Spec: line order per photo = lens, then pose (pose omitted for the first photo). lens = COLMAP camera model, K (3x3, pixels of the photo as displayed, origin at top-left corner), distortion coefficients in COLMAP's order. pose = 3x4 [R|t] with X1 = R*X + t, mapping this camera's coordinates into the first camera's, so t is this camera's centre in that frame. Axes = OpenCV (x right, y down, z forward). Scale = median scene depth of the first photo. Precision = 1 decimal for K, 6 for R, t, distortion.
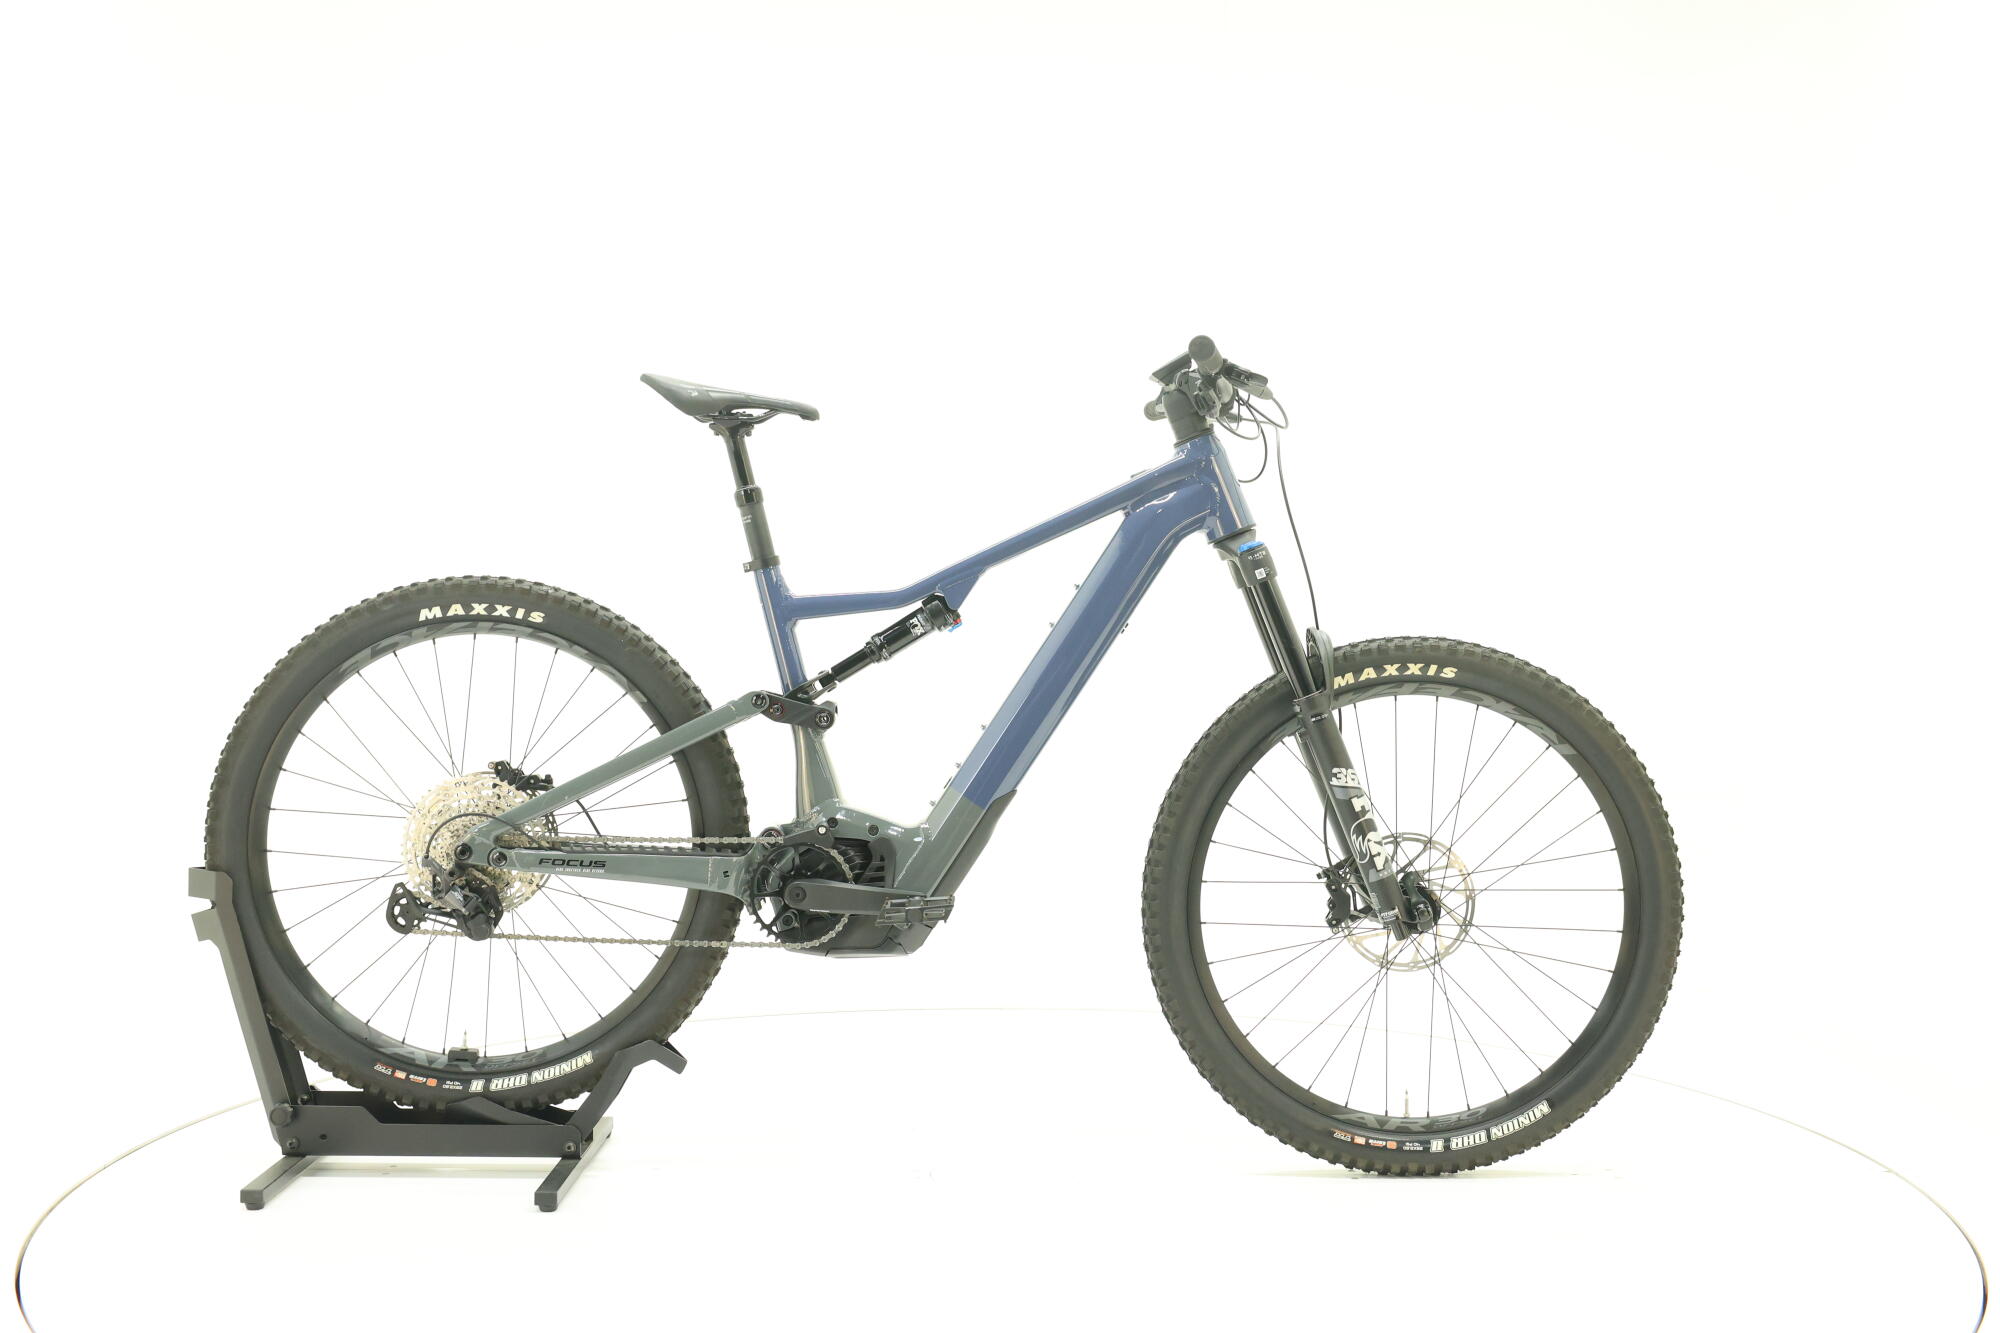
lens RADIAL K [[2135.0, 0, 1000.0], [0, 2135.0, 666.5], [0, 0, 1]] dist [0.000119, 0.023764]
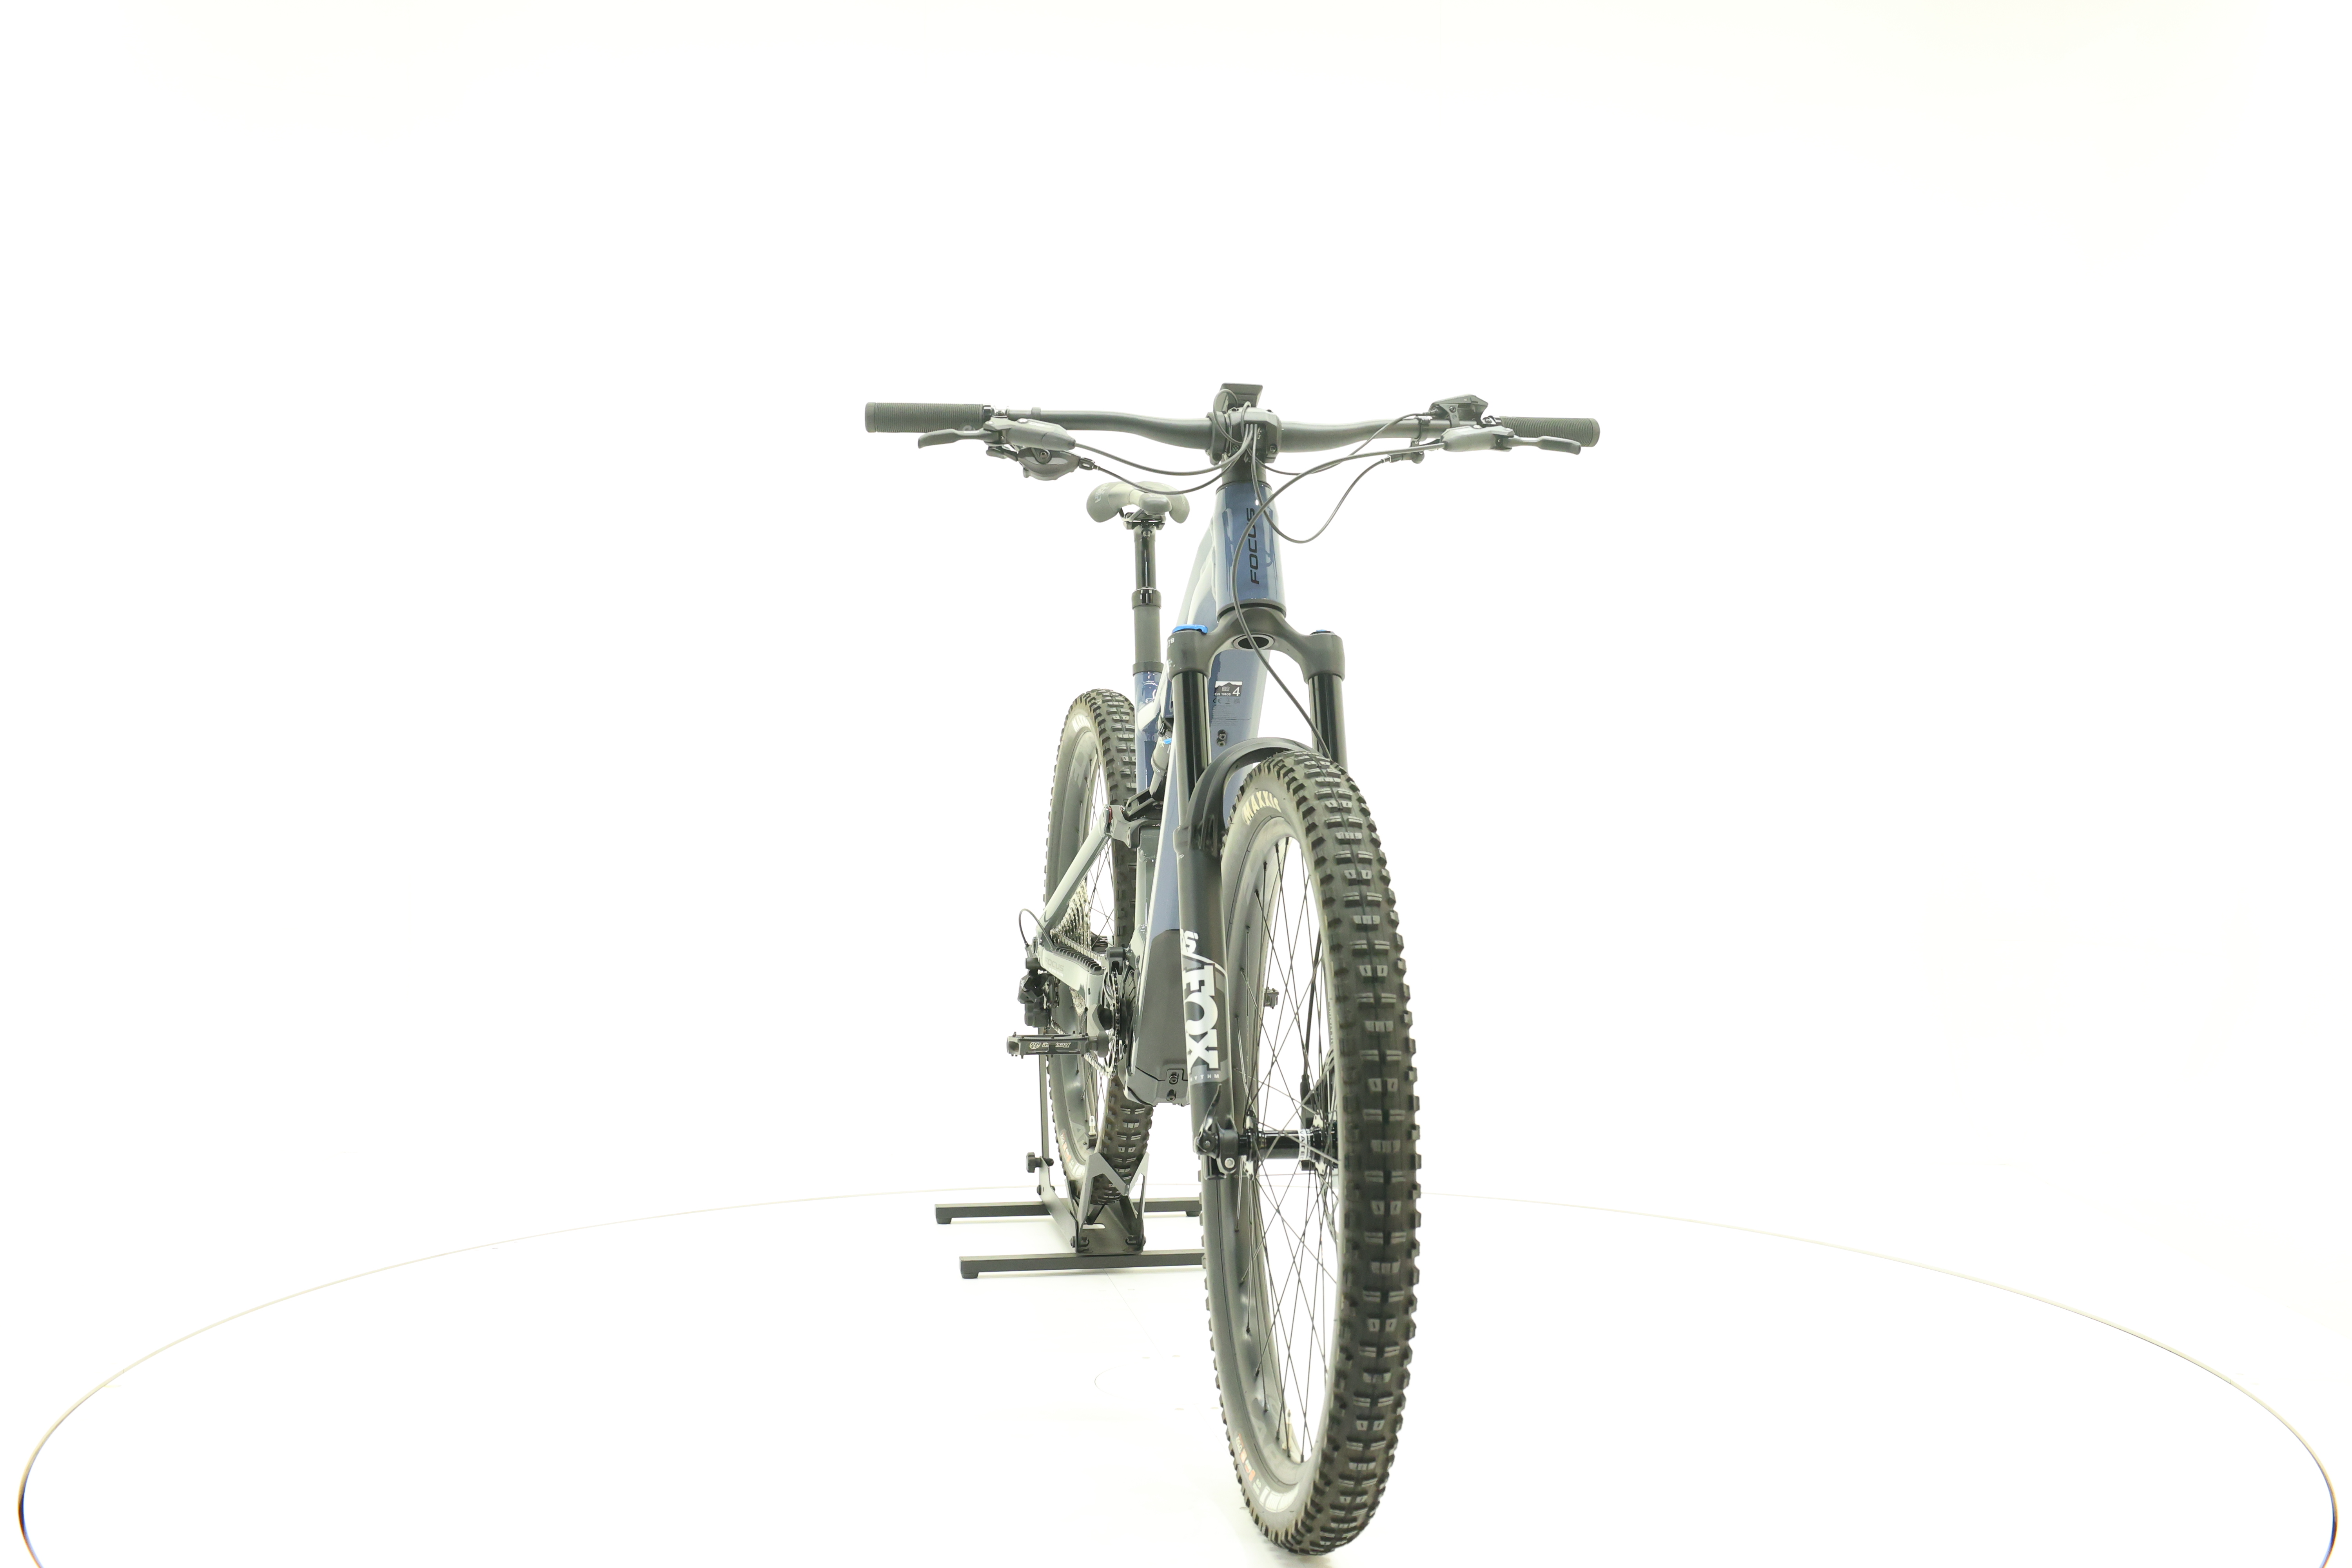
lens RADIAL K [[2510.8, 0, 1176.0], [0, 2510.8, 784.0], [0, 0, 1]] dist [0.000119, 0.023764]
pose [[0.168250, 0.018571, -0.985569, 0.981011], [-0.017036, 0.999728, 0.015930, -0.015609], [0.985597, 0.014110, 0.168521, 0.827701]]
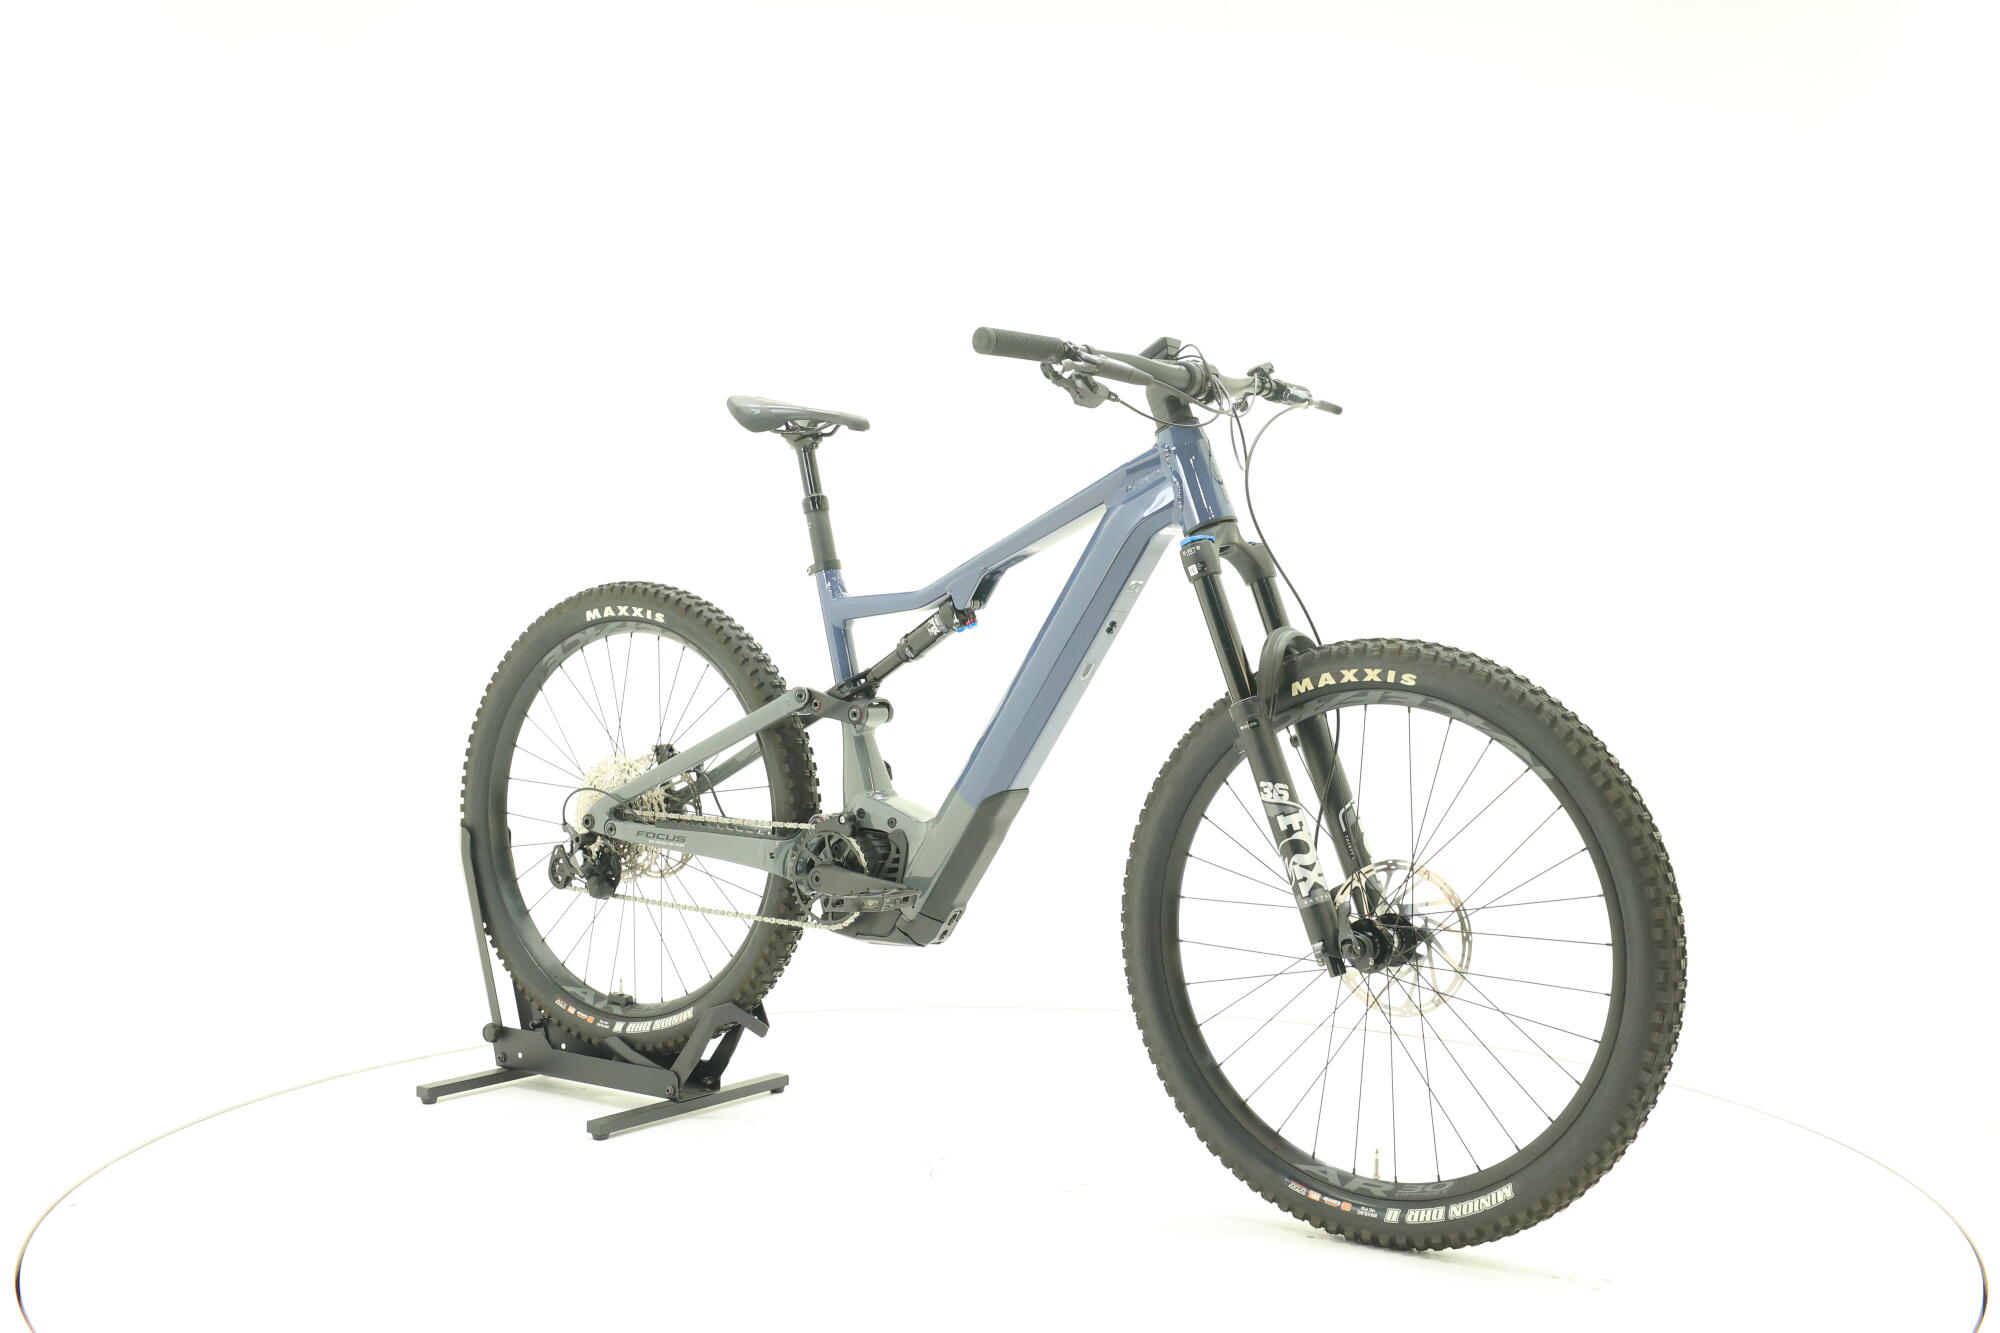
lens RADIAL K [[2135.0, 0, 1000.0], [0, 2135.0, 666.5], [0, 0, 1]] dist [0.000119, 0.023764]
pose [[0.809899, 0.011637, -0.586454, 0.583819], [-0.008369, 0.999931, 0.008284, -0.008121], [0.586510, -0.001801, 0.809940, 0.190468]]
